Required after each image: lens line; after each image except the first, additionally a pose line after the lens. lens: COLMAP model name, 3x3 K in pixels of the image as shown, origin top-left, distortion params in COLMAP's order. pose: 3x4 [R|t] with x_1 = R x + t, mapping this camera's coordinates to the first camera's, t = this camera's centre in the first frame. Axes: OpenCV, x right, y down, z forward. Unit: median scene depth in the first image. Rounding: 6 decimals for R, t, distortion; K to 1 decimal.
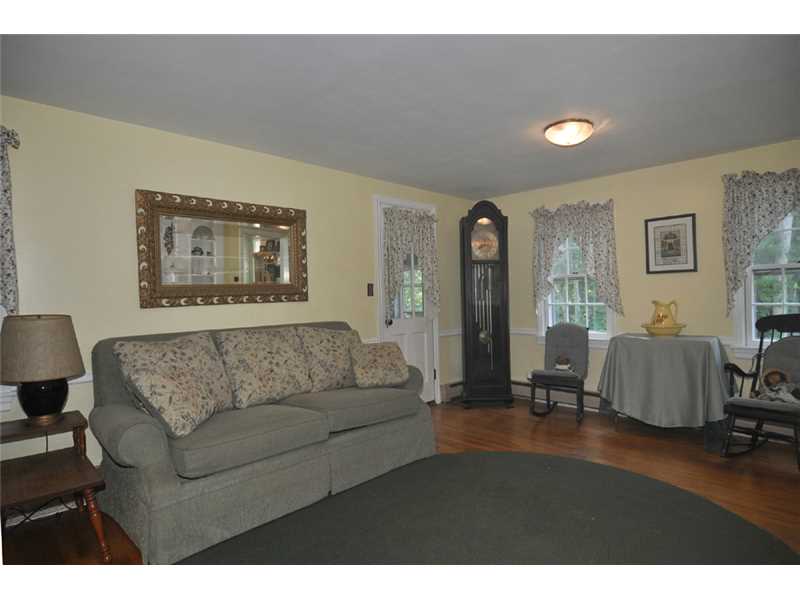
lens RADIAL K [[469.8, 0, 400.0], [0, 469.8, 300.0], [0, 0, 1]] dist [0.001140, 0.000595]
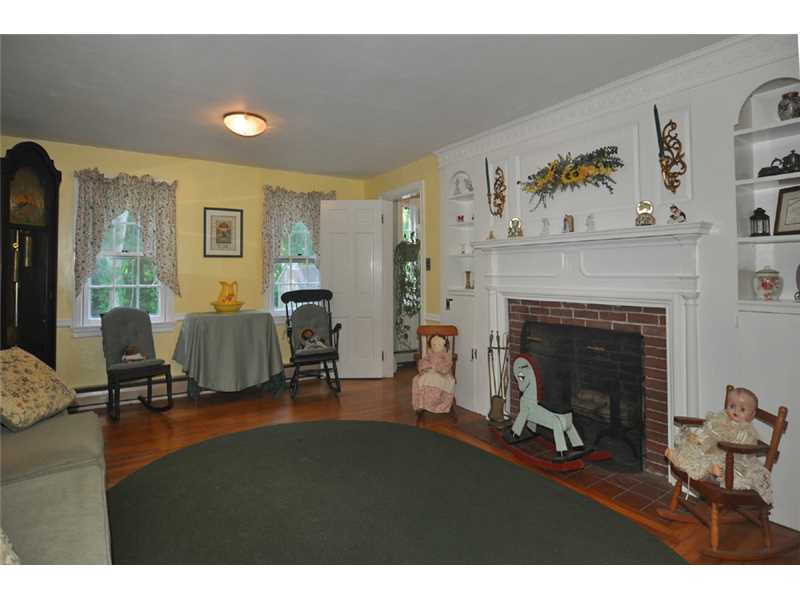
lens RADIAL K [[456.5, 0, 400.2], [0, 456.5, 269.0], [0, 0, 1]] dist [-0.000800, -0.000948]
pose [[0.202681, 0.032806, 0.978695, -0.418459], [0.019296, 0.999111, -0.037486, 0.020283], [-0.979055, 0.026483, 0.201867, 0.349825]]
